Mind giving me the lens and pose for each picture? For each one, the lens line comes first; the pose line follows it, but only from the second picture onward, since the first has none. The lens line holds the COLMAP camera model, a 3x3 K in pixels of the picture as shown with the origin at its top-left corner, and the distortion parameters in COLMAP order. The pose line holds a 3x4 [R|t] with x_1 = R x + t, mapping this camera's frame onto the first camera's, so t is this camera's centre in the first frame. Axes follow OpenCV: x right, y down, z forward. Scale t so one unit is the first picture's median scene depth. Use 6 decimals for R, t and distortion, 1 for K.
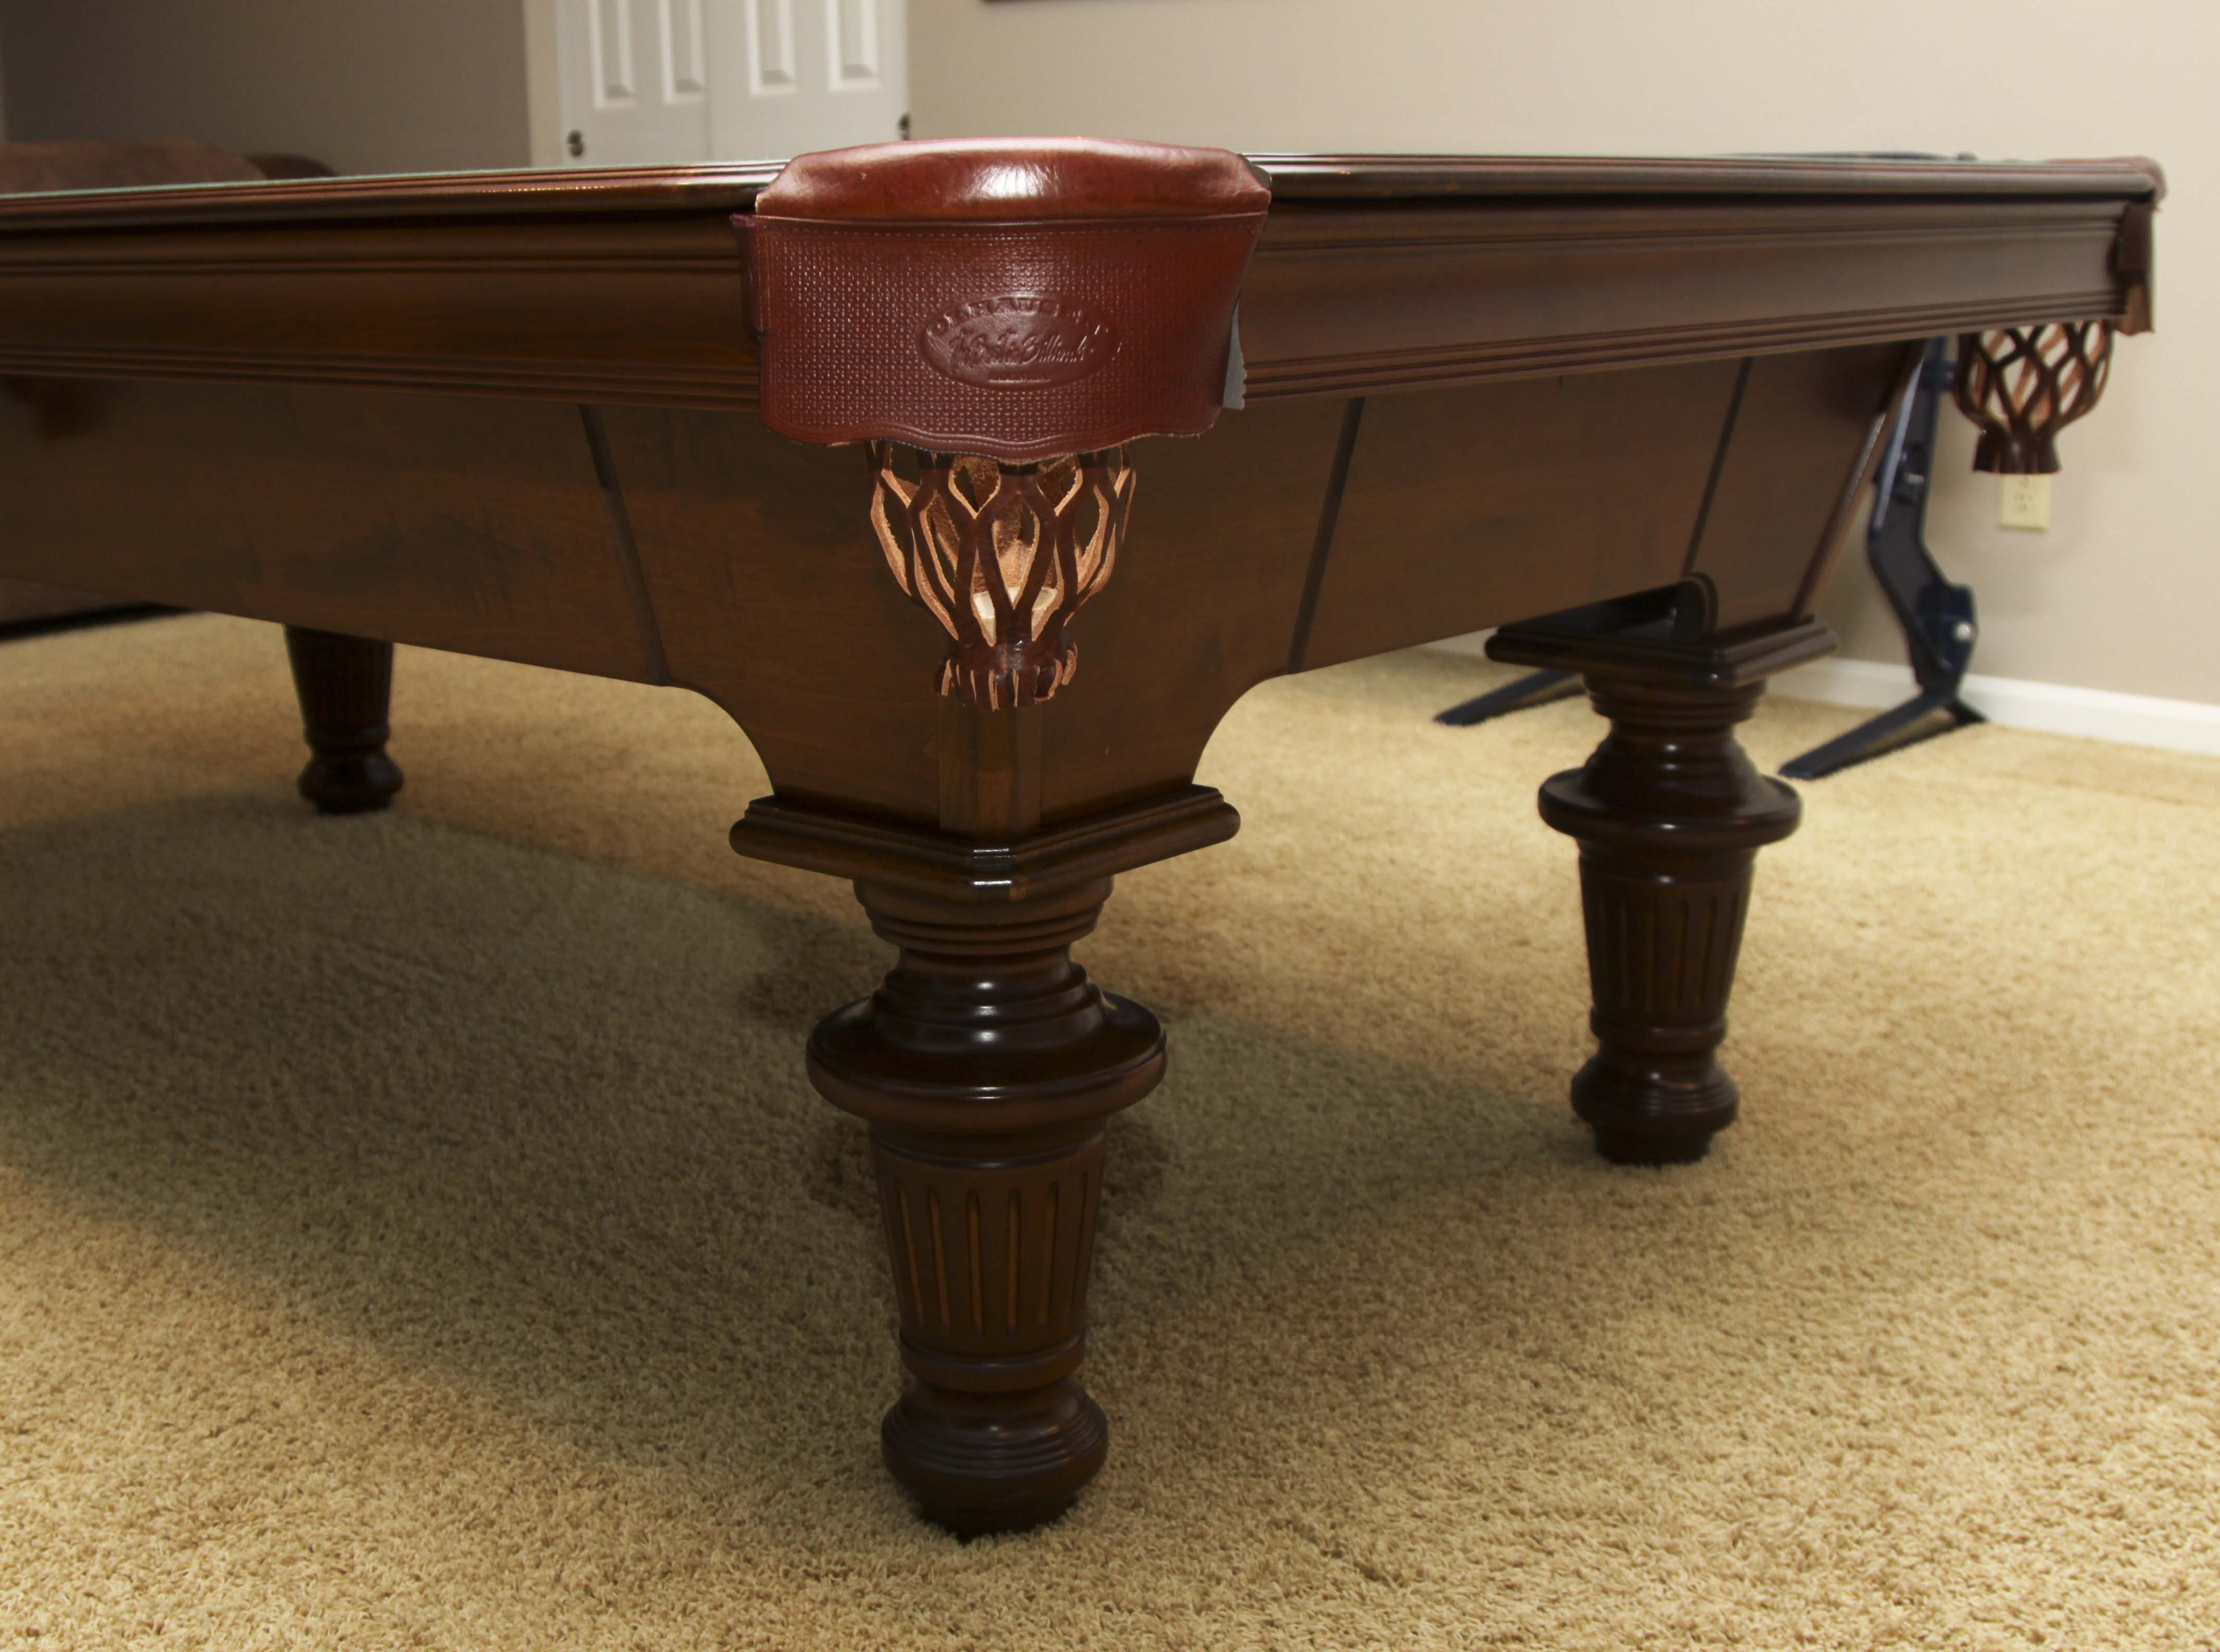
lens RADIAL K [[2629.6, 0, 1008.6], [0, 2629.6, 823.2], [0, 0, 1]] dist [-0.127964, 0.034596]
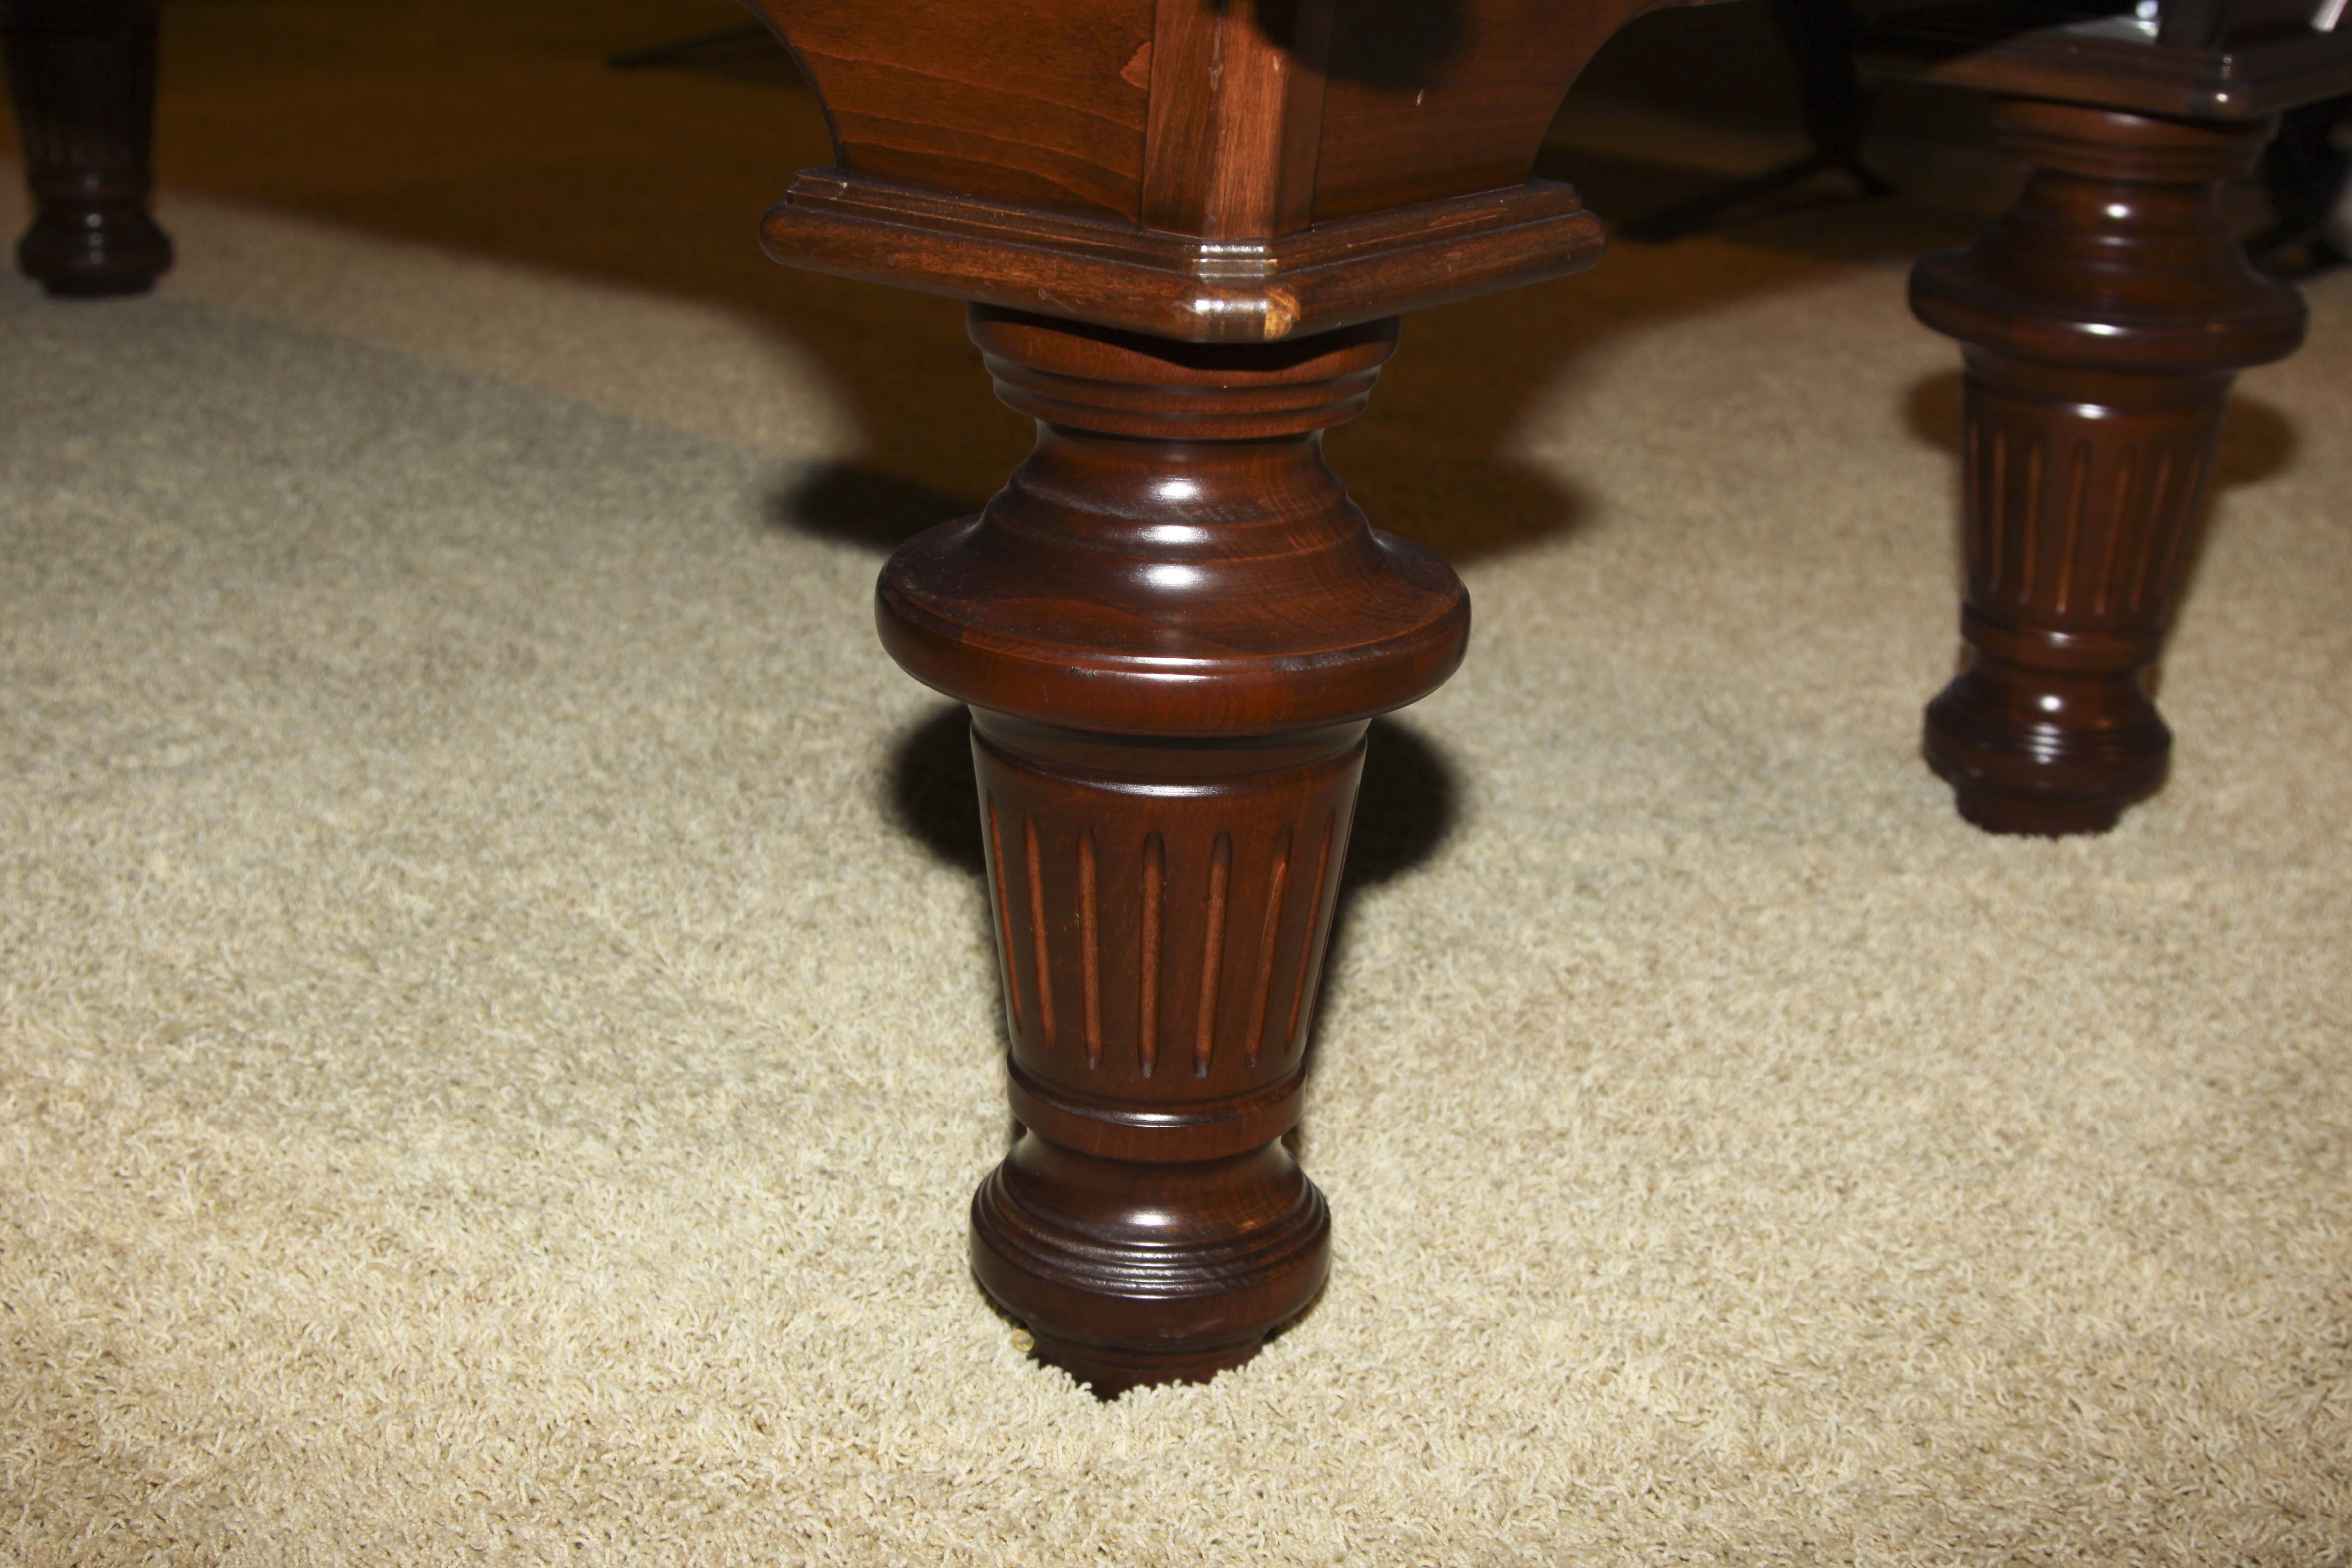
lens RADIAL K [[3243.3, 0, 1185.6], [0, 3243.3, 755.2], [0, 0, 1]] dist [-0.054843, 0.022968]
pose [[0.996273, 0.025968, 0.082256, -0.057792], [-0.034304, 0.994232, 0.101615, 0.038567], [-0.079143, -0.104058, 0.991417, 0.217715]]
